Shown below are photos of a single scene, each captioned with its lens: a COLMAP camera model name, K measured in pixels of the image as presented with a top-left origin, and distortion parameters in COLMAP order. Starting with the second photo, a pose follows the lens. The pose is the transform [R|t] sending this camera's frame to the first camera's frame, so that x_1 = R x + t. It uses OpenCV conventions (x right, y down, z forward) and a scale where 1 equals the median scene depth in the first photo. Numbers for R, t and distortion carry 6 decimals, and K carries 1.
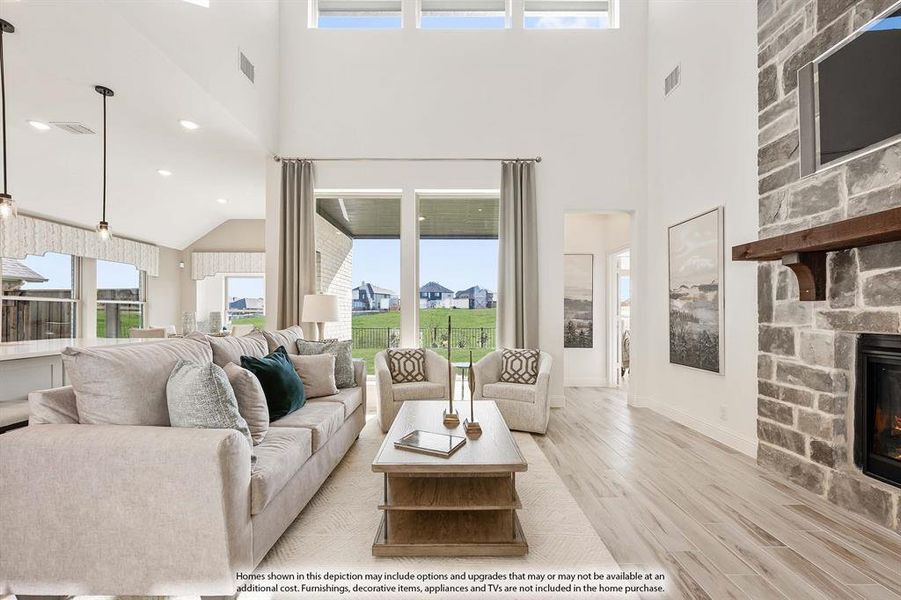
lens RADIAL K [[359.4, 0, 451.3], [0, 359.4, 313.3], [0, 0, 1]] dist [0.001861, -0.001520]
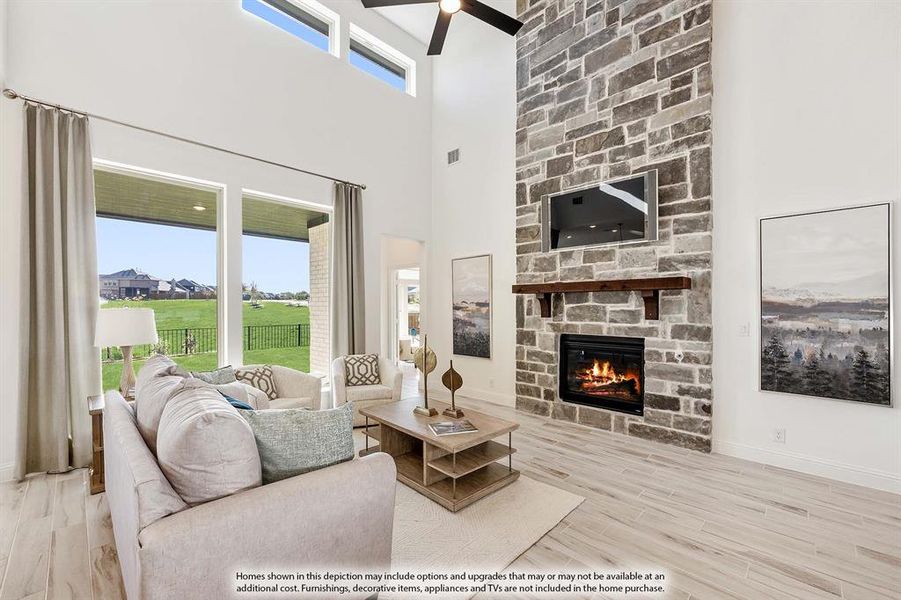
lens RADIAL K [[375.7, 0, 445.6], [0, 375.7, 307.4], [0, 0, 1]] dist [0.000458, -0.000325]
pose [[0.705539, -0.005490, 0.708650, -0.502485], [0.001999, 0.999981, 0.005757, -0.062930], [-0.708668, -0.002645, 0.705537, -0.028049]]
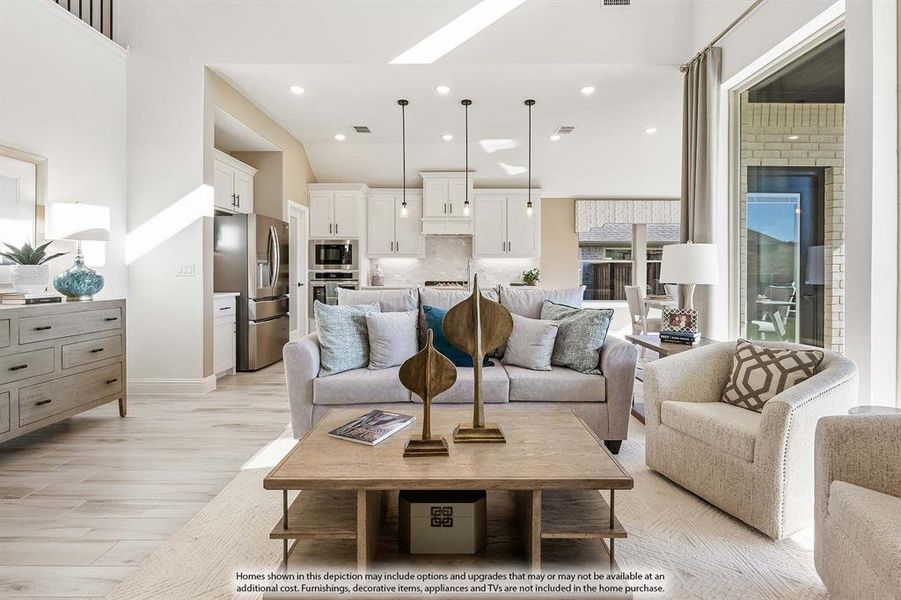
lens RADIAL K [[414.0, 0, 459.5], [0, 414.0, 272.7], [0, 0, 1]] dist [-0.002274, -0.000773]
pose [[-0.000255, 0.000608, -1.000000, 0.469637], [-0.000697, 1.000000, 0.000608, 0.003265], [1.000000, 0.000697, -0.000255, 0.631386]]
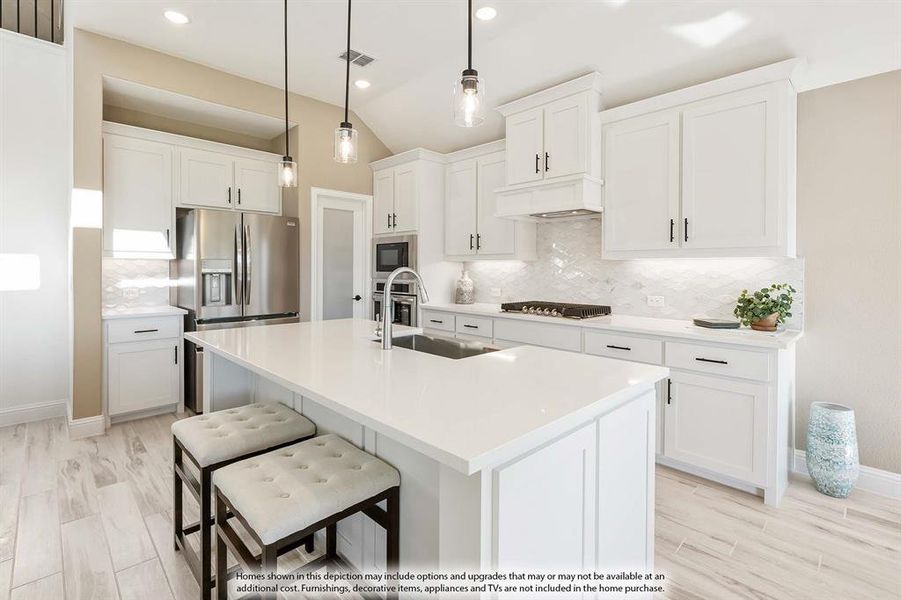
lens RADIAL K [[414.0, 0, 436.4], [0, 414.0, 270.9], [0, 0, 1]] dist [-0.002274, -0.000773]
pose [[-0.726468, -0.001463, -0.687199, -0.539752], [-0.005029, 0.999982, 0.003188, -0.037544], [0.687182, 0.005772, -0.726462, 1.095873]]
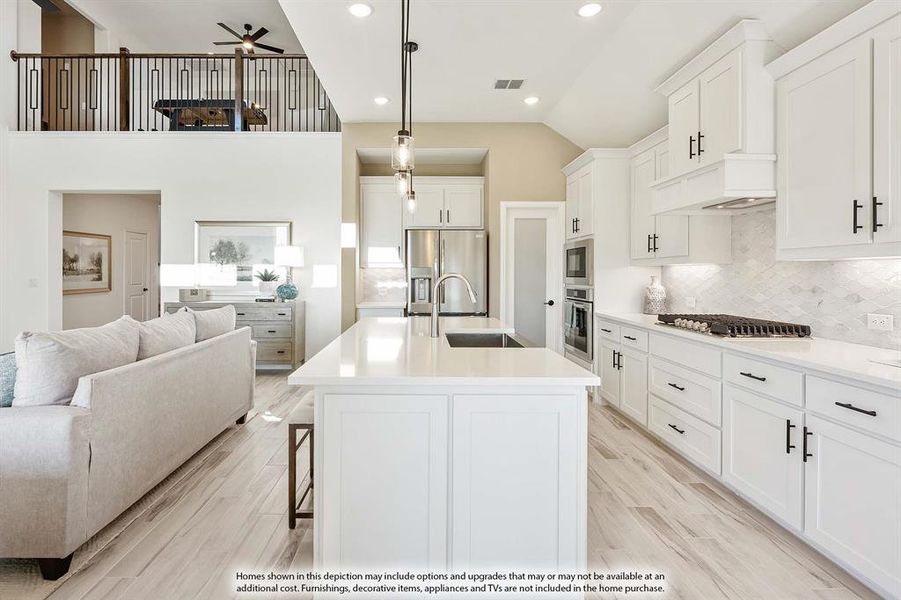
lens RADIAL K [[431.8, 0, 422.0], [0, 431.8, 276.3], [0, 0, 1]] dist [-0.010278, -0.000373]
pose [[-0.999992, -0.003638, -0.001360, -0.843594], [-0.003645, 0.999982, 0.004708, -0.037965], [0.001343, 0.004713, -0.999988, 1.377503]]
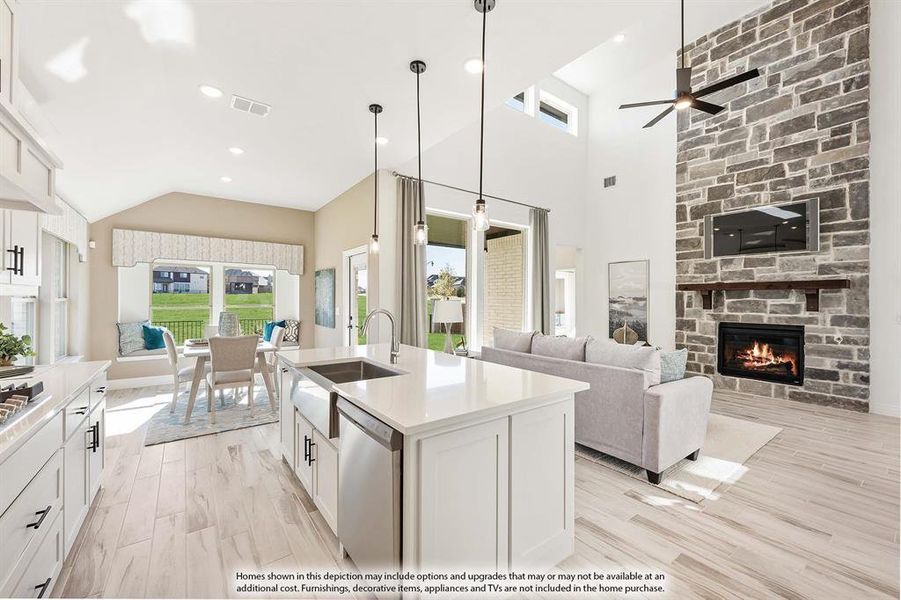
lens RADIAL K [[359.4, 0, 446.5], [0, 359.4, 298.9], [0, 0, 1]] dist [0.001861, -0.001520]
pose [[0.806013, 0.004841, 0.591878, -1.201640], [-0.005433, 0.999985, -0.000780, -0.058880], [-0.591873, -0.002587, 0.806027, 0.034851]]
